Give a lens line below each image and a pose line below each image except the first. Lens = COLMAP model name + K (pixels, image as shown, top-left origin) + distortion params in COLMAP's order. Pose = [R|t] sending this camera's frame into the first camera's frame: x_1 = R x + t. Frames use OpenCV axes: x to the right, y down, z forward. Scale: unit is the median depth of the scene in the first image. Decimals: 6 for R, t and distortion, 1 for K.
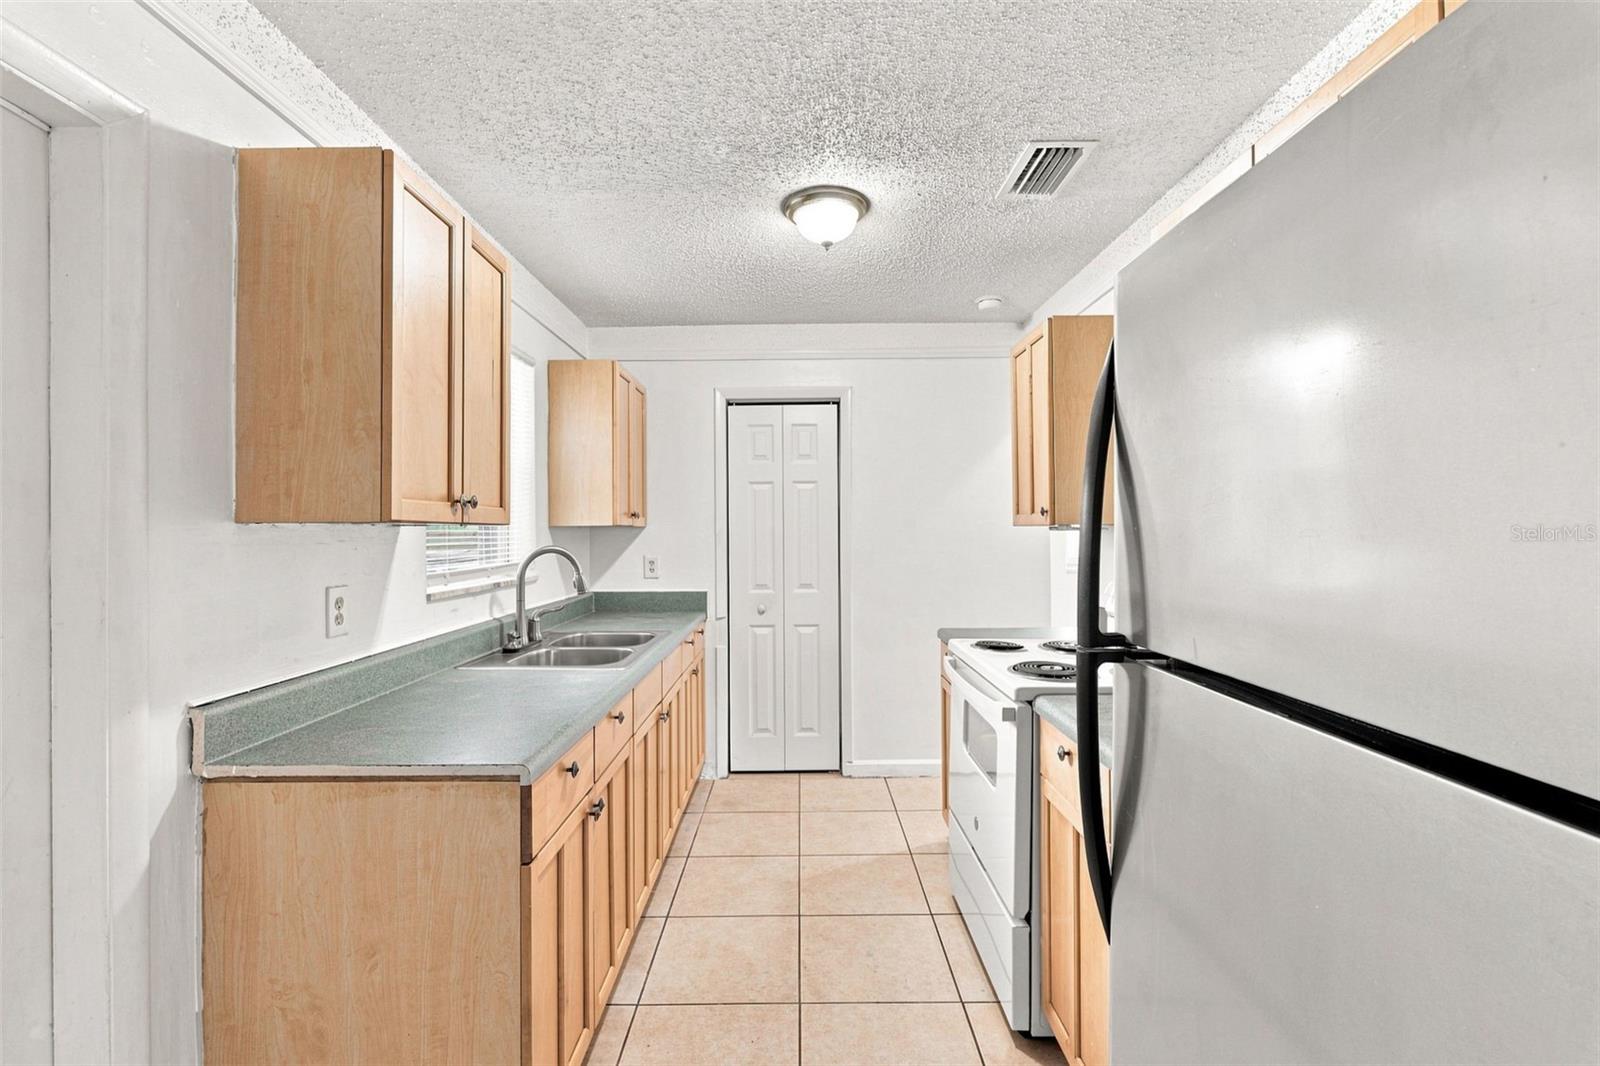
lens RADIAL K [[715.2, 0, 792.3], [0, 715.2, 526.7], [0, 0, 1]] dist [-0.001868, -0.000030]
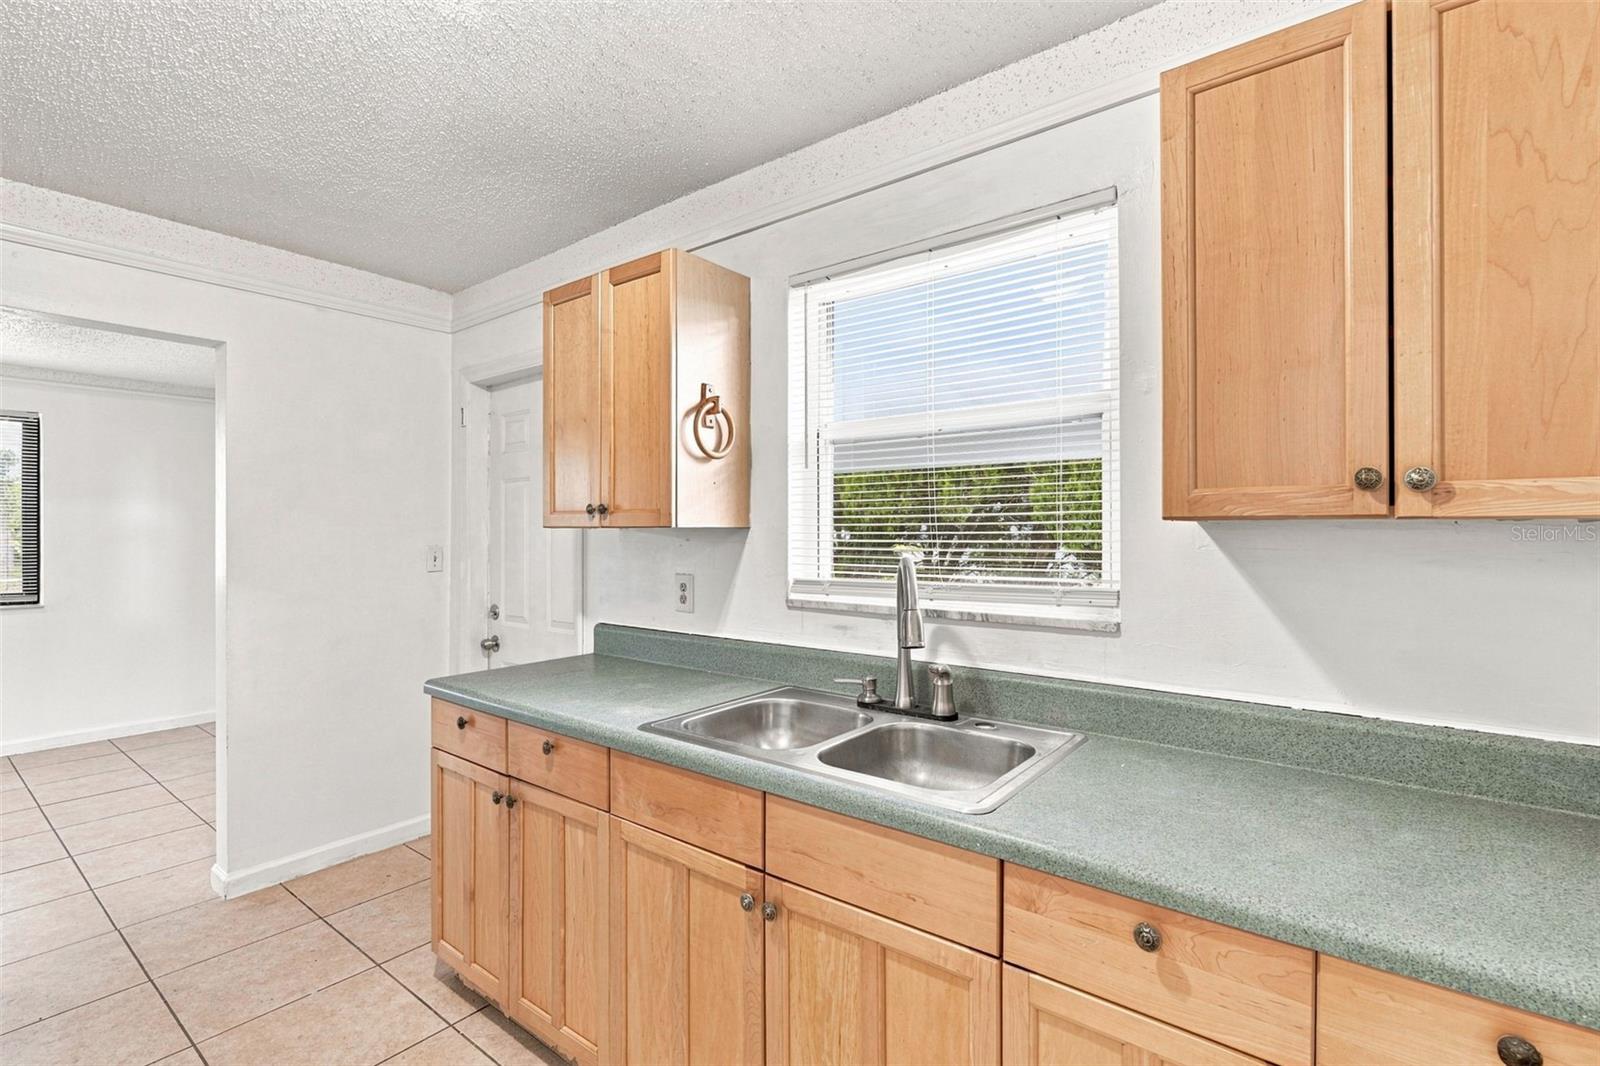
lens RADIAL K [[722.4, 0, 794.8], [0, 722.4, 528.0], [0, 0, 1]] dist [-0.004160, 0.000209]
pose [[-0.611630, -0.000716, -0.791144, 0.175812], [0.008204, 0.999940, -0.007246, 0.004871], [0.791101, -0.010922, -0.611587, 1.145250]]
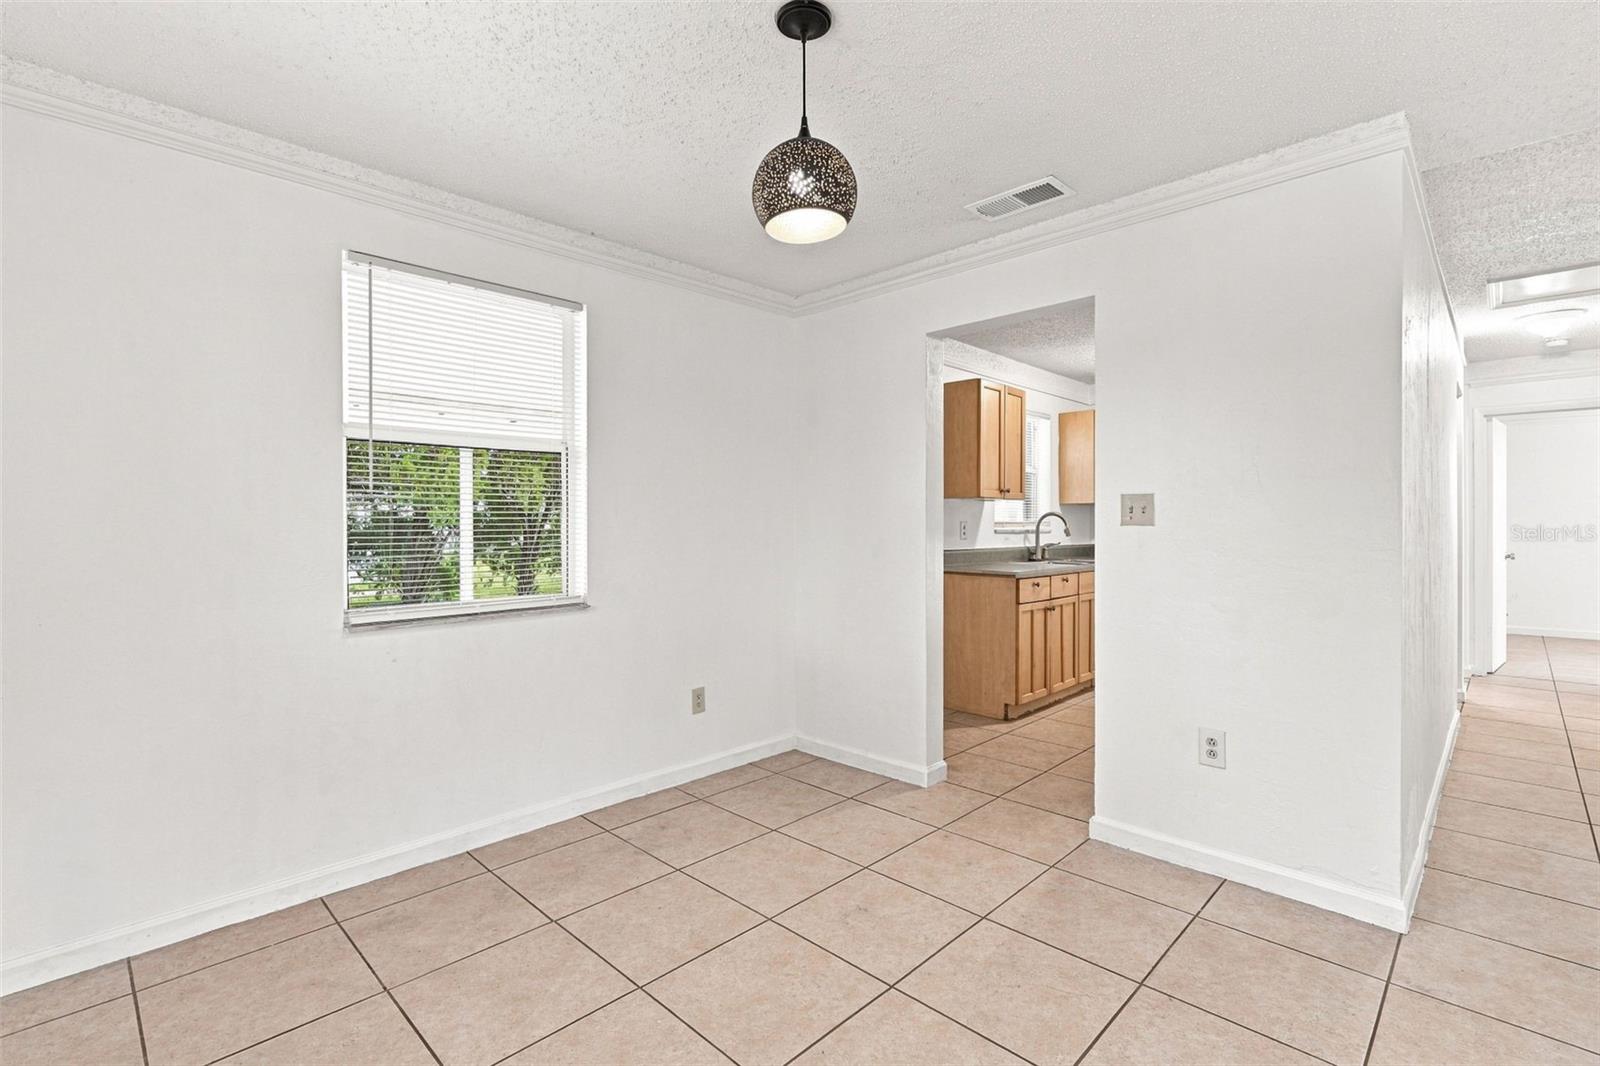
lens RADIAL K [[728.2, 0, 798.7], [0, 728.2, 525.2], [0, 0, 1]] dist [-0.021079, 0.006952]
pose [[0.719978, 0.007394, -0.693957, 0.510508], [0.000230, 0.999941, 0.010892, 0.037177], [0.693996, -0.008002, 0.719934, -0.874961]]
